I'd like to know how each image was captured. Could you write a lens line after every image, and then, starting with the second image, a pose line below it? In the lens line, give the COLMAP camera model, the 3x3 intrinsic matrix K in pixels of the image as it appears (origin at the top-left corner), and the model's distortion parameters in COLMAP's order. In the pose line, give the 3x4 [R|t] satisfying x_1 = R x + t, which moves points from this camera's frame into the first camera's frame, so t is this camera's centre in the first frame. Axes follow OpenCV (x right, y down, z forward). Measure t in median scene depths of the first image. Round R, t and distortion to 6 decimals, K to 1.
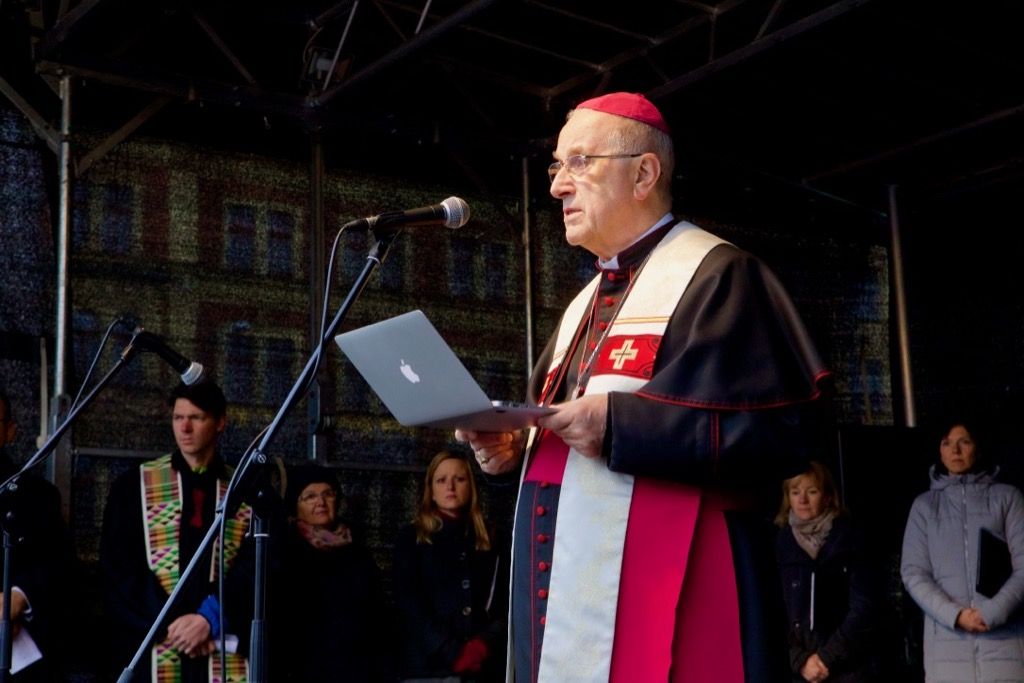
lens RADIAL K [[1858.1, 0, 511.3], [0, 1858.1, 343.3], [0, 0, 1]] dist [0.147278, 0.000000]
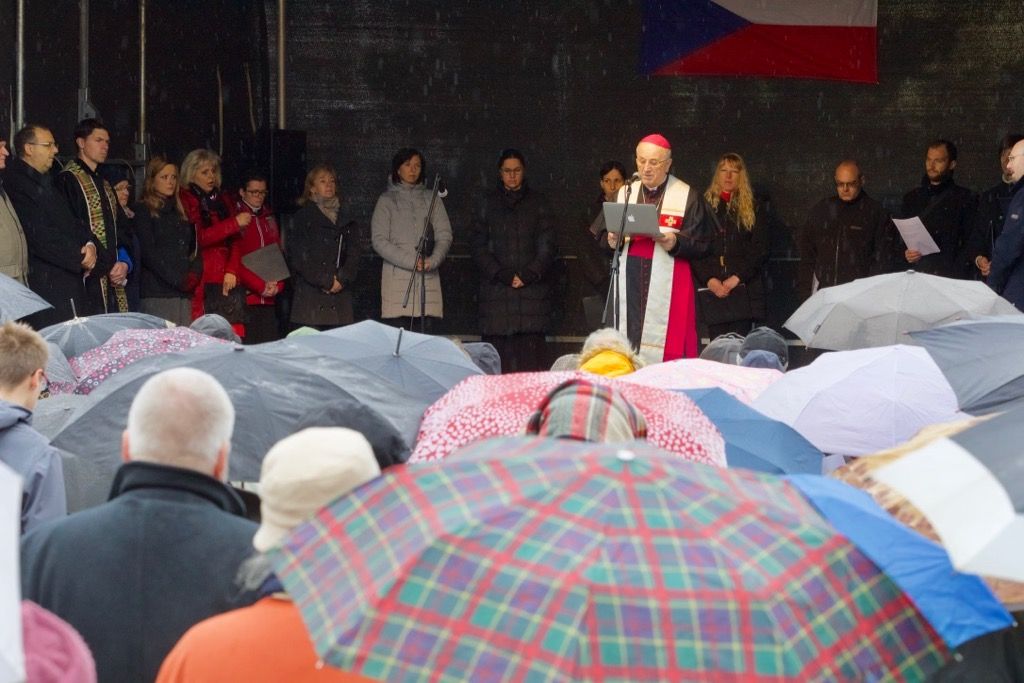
lens RADIAL K [[3672.8, 0, 512.0], [0, 3672.8, 341.1], [0, 0, 1]] dist [0.557151, 0.000000]
pose [[0.757586, 0.003776, 0.652725, -1.926363], [-0.138433, 0.978165, 0.155015, -0.331245], [-0.637887, -0.207796, 0.741566, -1.628827]]
